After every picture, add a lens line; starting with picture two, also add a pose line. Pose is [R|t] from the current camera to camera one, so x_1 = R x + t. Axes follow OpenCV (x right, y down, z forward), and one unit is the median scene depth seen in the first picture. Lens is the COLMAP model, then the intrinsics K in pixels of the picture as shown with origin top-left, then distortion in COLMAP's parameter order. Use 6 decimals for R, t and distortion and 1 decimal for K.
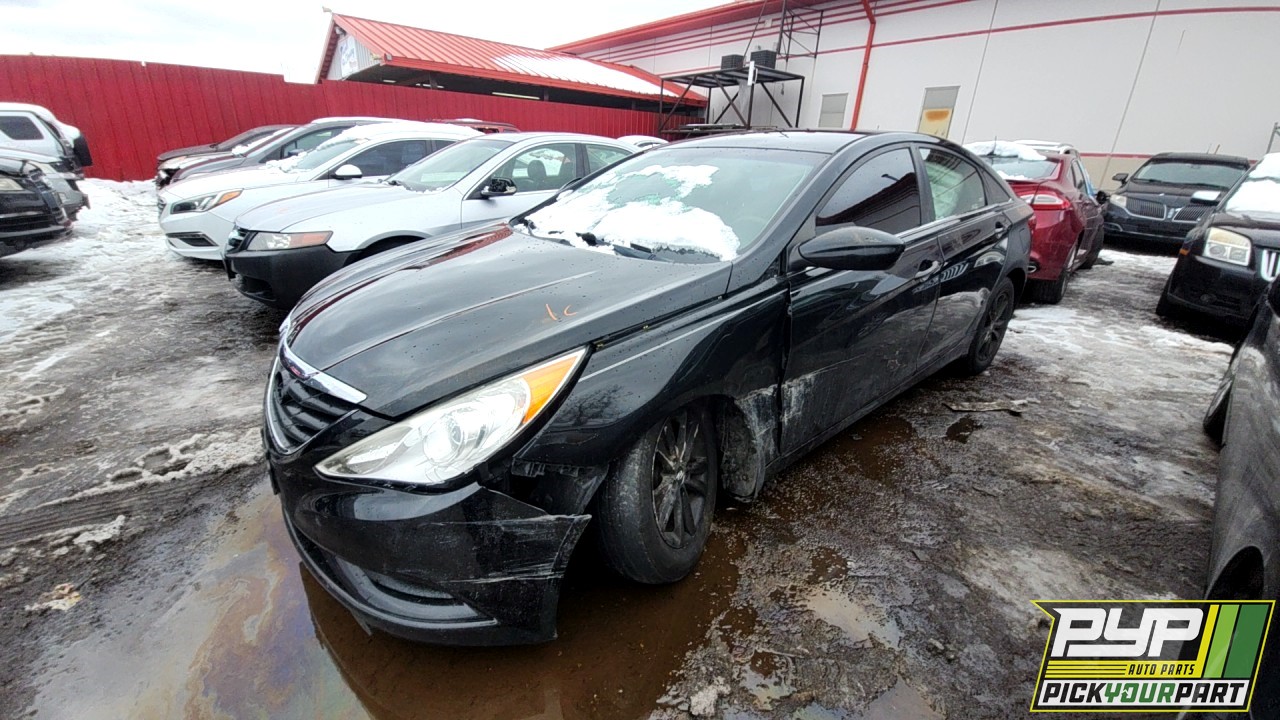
lens RADIAL K [[512.7, 0, 647.6], [0, 512.7, 359.1], [0, 0, 1]] dist [0.008147, -0.014975]
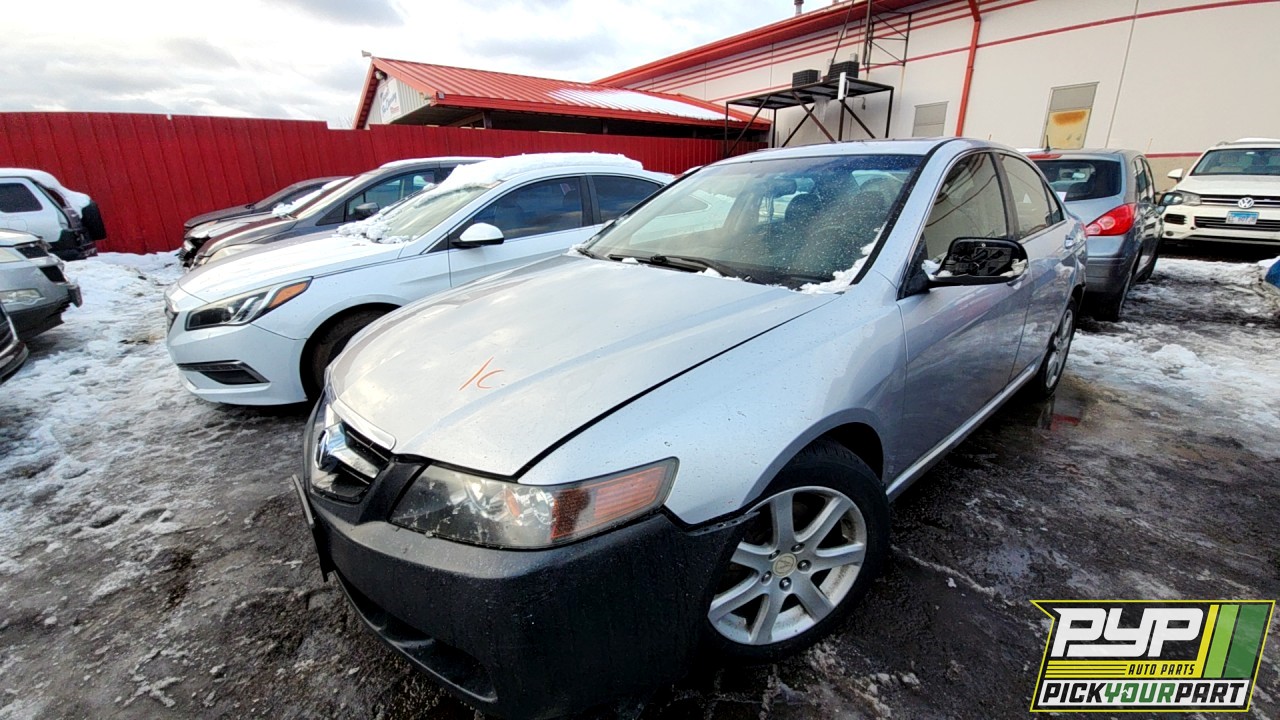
lens RADIAL K [[512.7, 0, 647.6], [0, 512.7, 359.1], [0, 0, 1]] dist [0.008147, -0.014975]
pose [[0.997765, -0.053883, -0.039505, -0.123924], [0.051541, 0.996980, -0.058088, -0.058641], [0.042515, 0.055922, 0.997530, 0.140225]]
